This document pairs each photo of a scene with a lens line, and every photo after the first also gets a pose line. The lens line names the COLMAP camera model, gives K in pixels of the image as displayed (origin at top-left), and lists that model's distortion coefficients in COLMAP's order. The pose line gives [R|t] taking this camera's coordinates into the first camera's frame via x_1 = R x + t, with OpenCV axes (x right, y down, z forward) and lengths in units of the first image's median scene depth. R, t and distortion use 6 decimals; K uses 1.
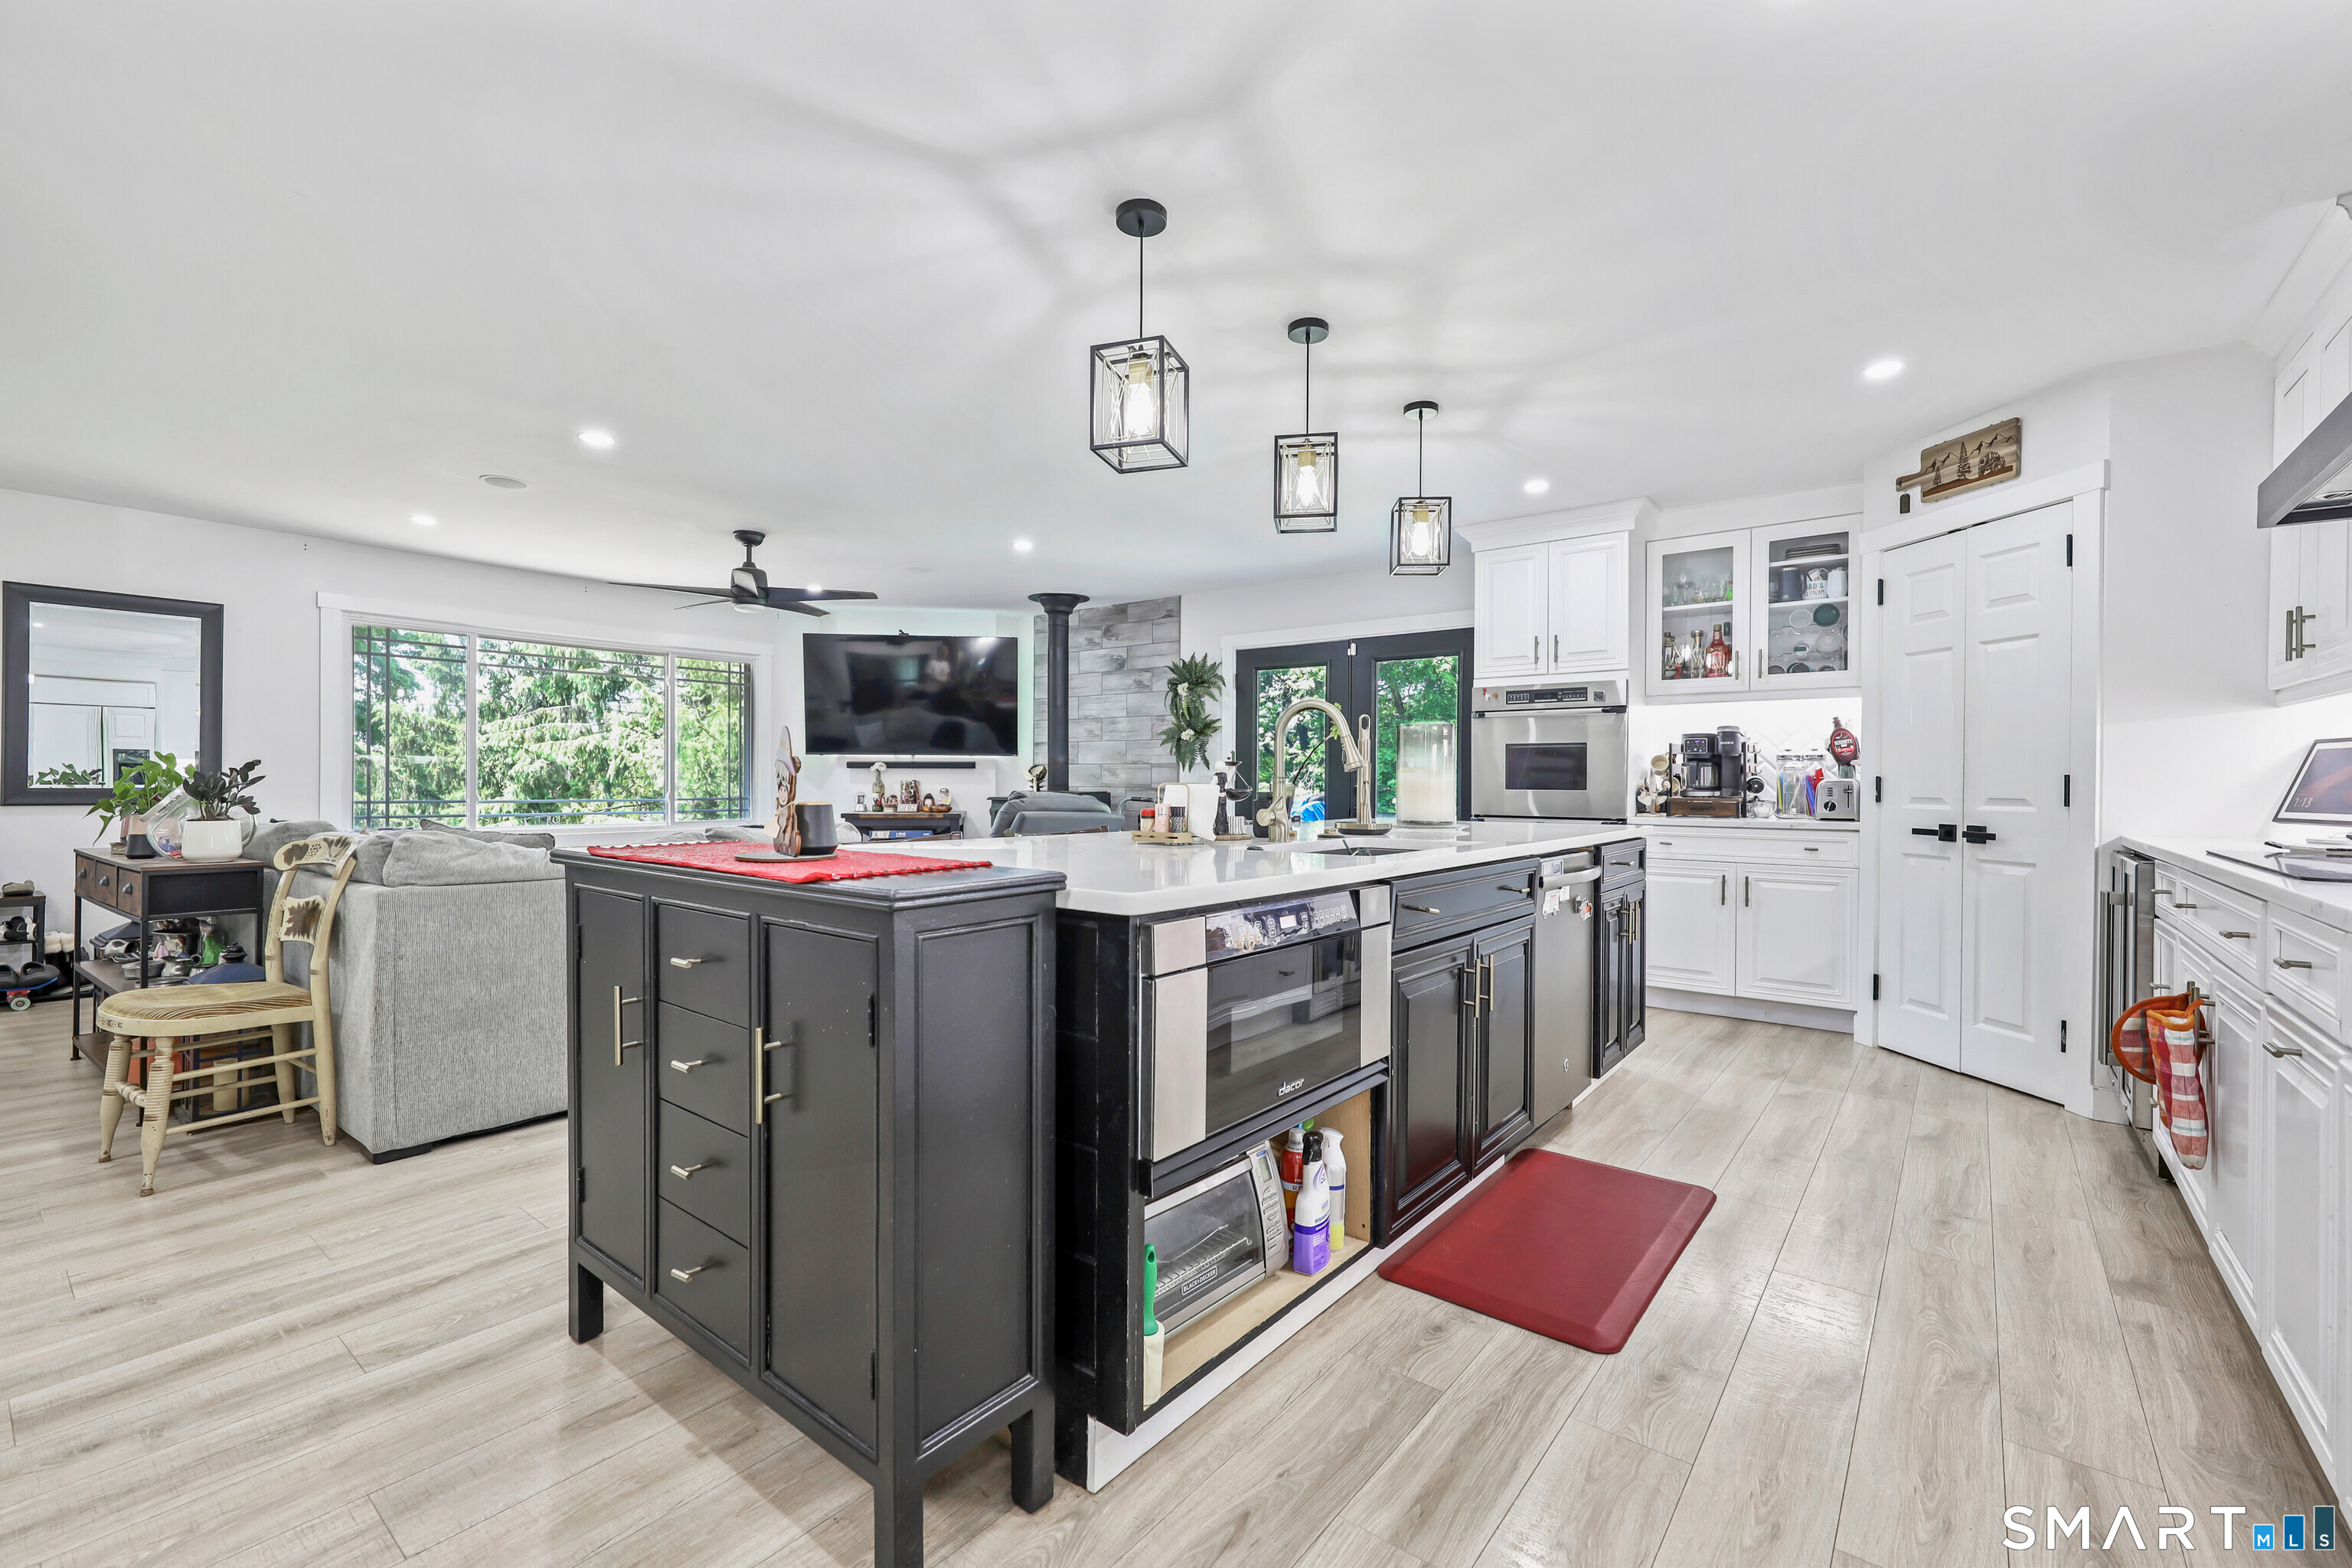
lens RADIAL K [[990.7, 0, 1157.1], [0, 990.7, 787.8], [0, 0, 1]] dist [0.003084, -0.000735]
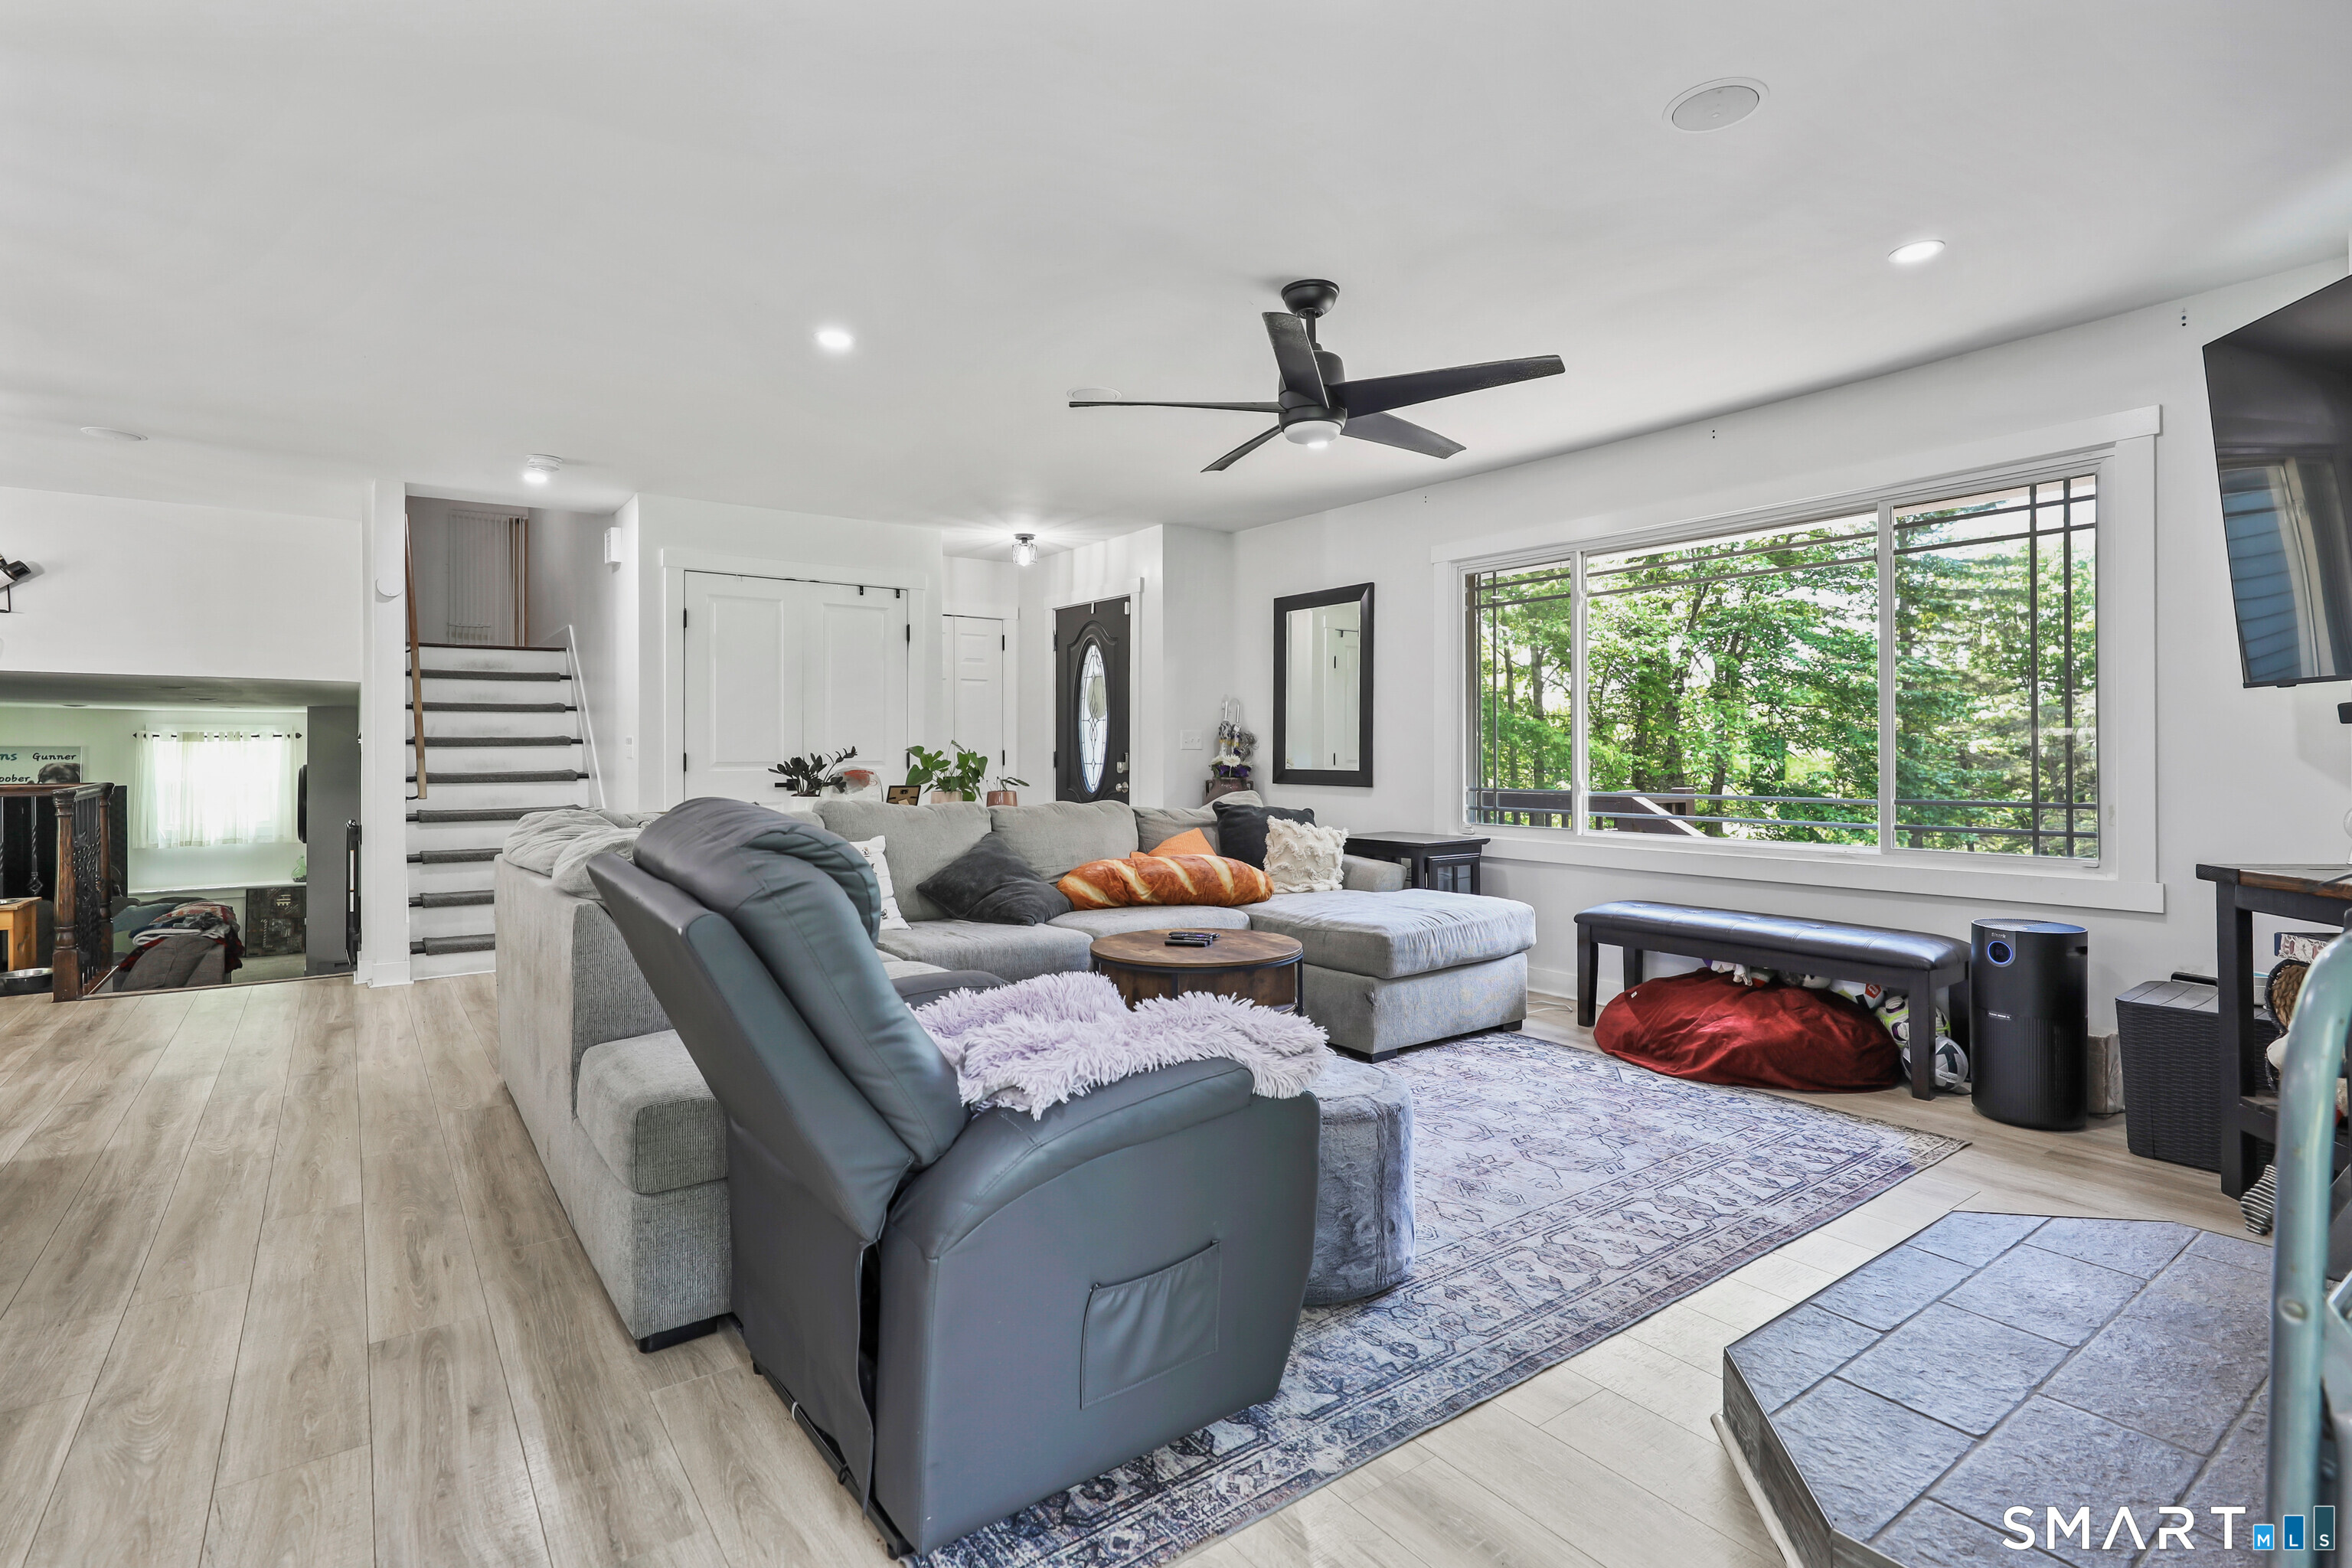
lens RADIAL K [[1135.9, 0, 1179.4], [0, 1135.9, 745.3], [0, 0, 1]] dist [0.004371, 0.000622]
pose [[-0.254790, -0.013776, -0.966898, 0.243998], [-0.004770, 0.999904, -0.012989, -0.012025], [0.966985, 0.001303, -0.254832, 1.466853]]
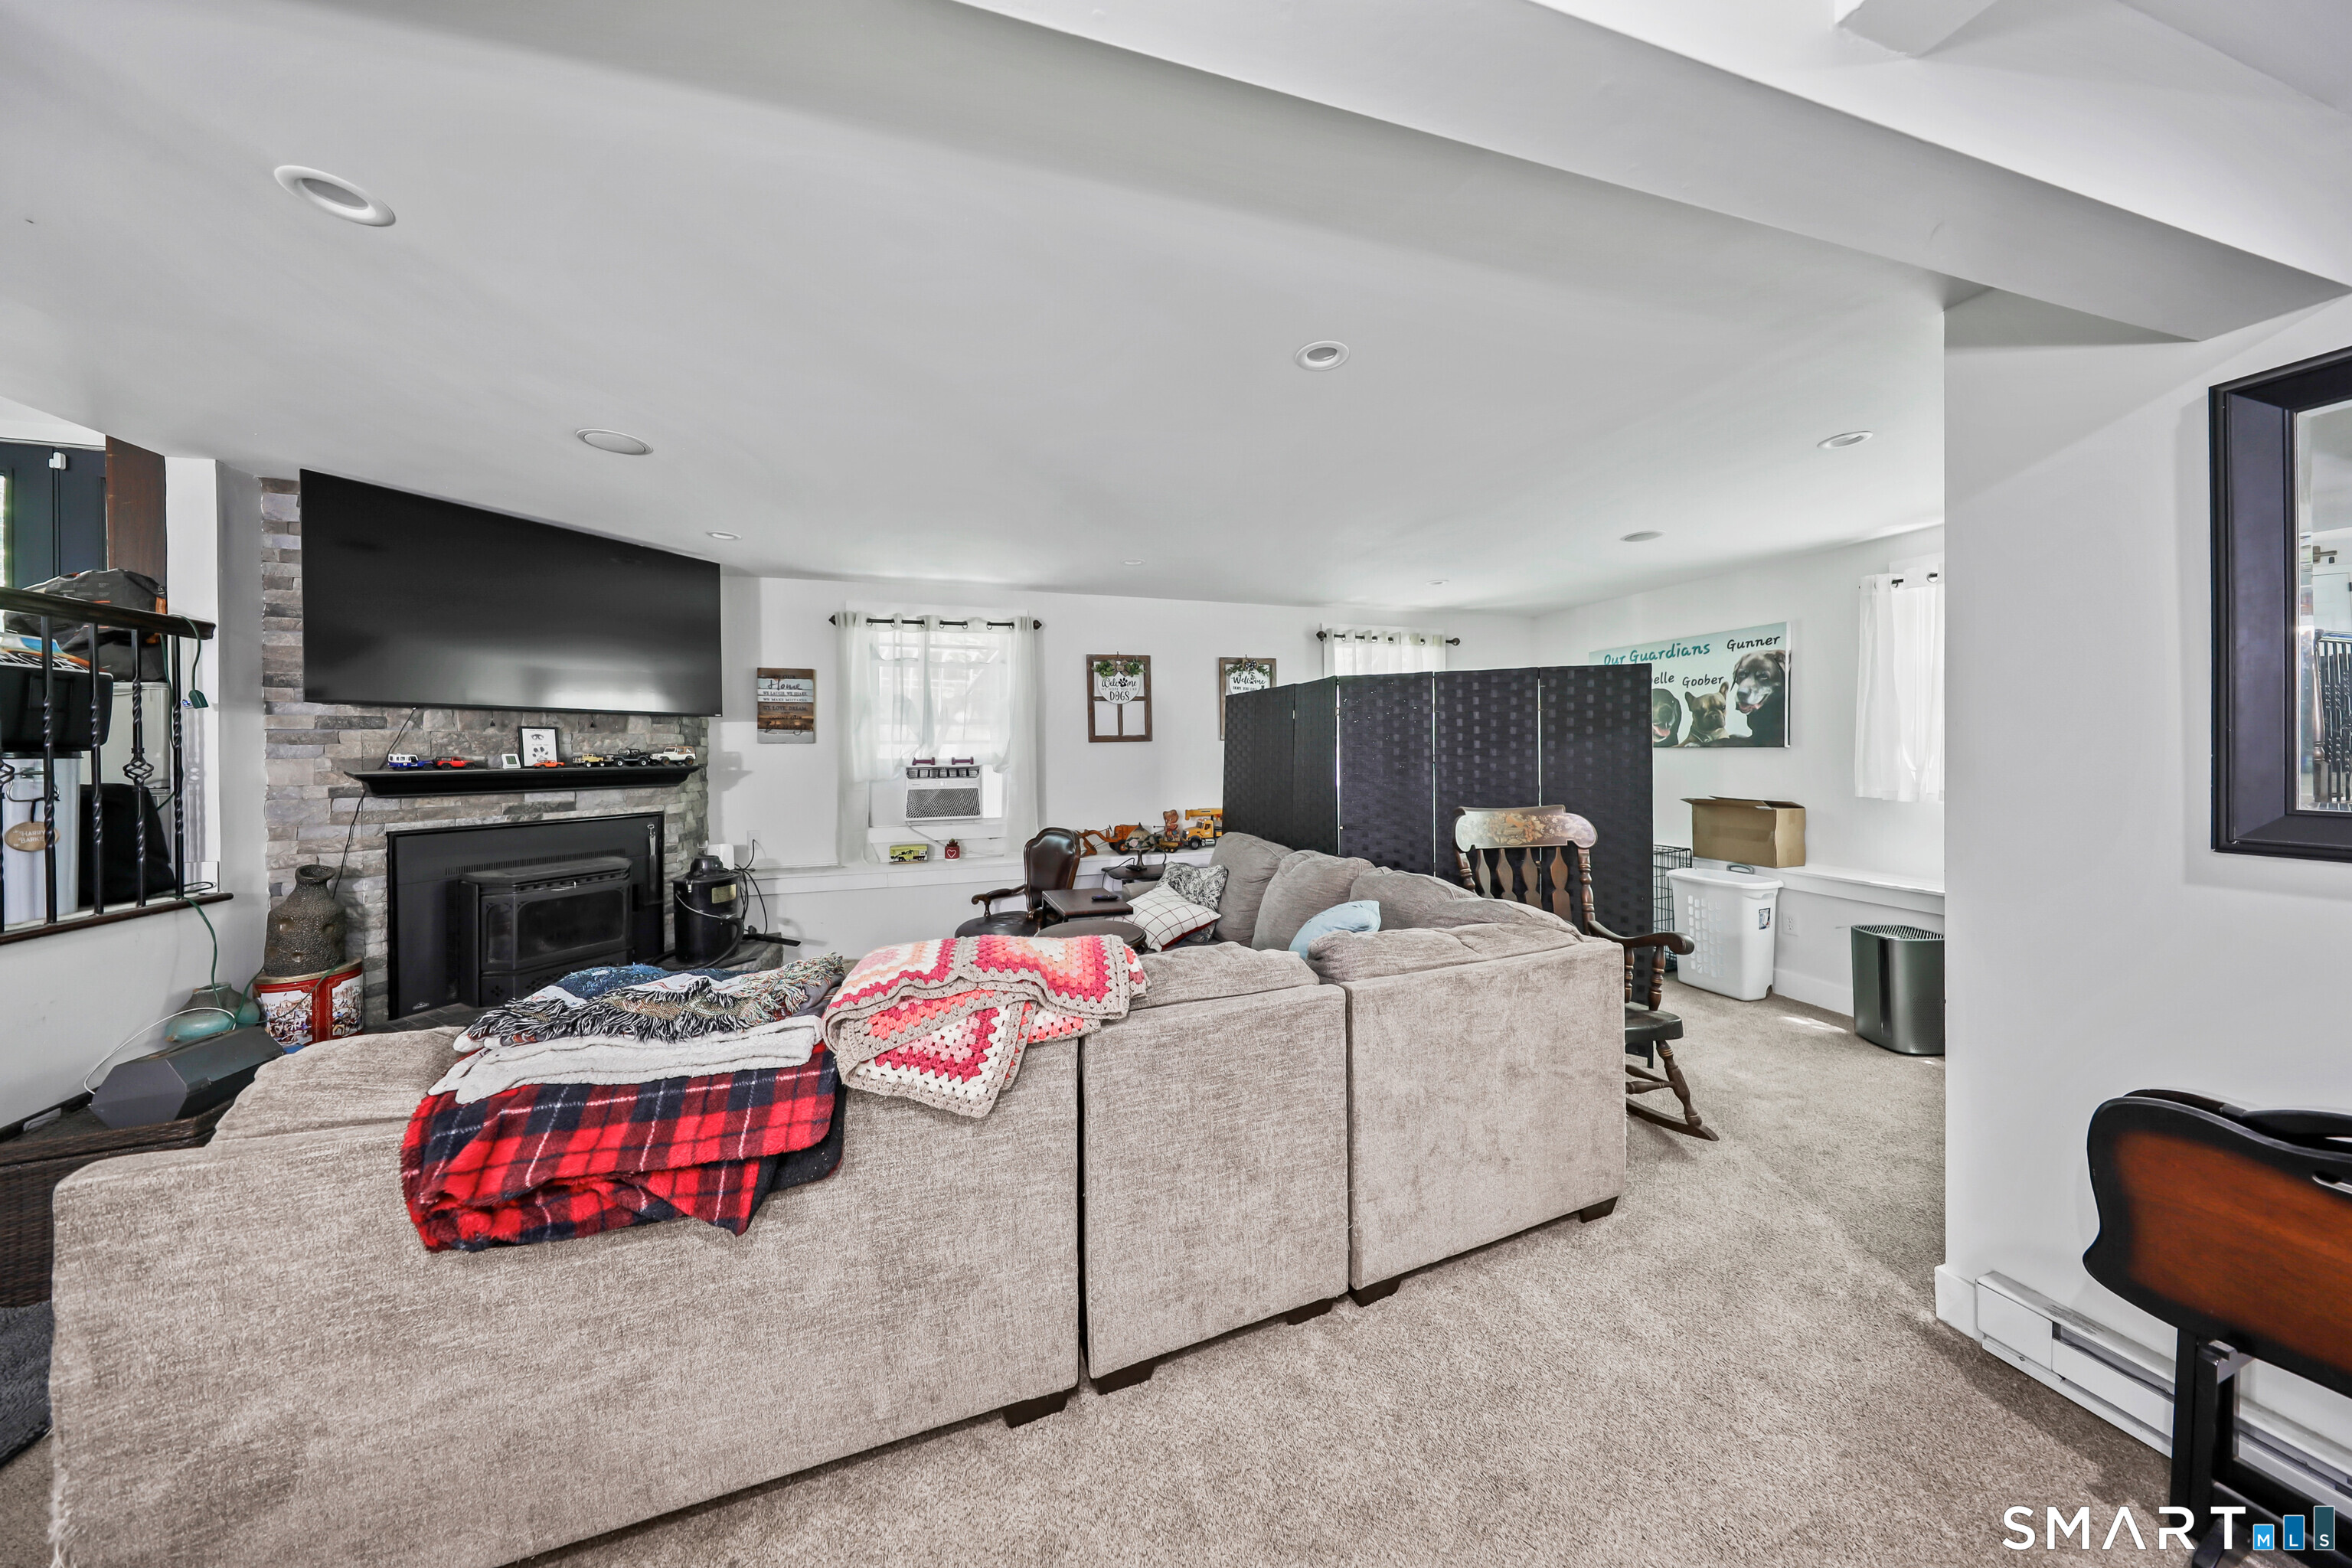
lens RADIAL K [[689.9, 0, 1233.0], [0, 689.9, 750.5], [0, 0, 1]] dist [-0.001114, 0.000132]
pose [[-0.837842, 0.001541, 0.545910, -1.591239], [0.008491, 0.999912, 0.010209, 0.137830], [-0.545846, 0.013189, -0.837782, -0.476430]]
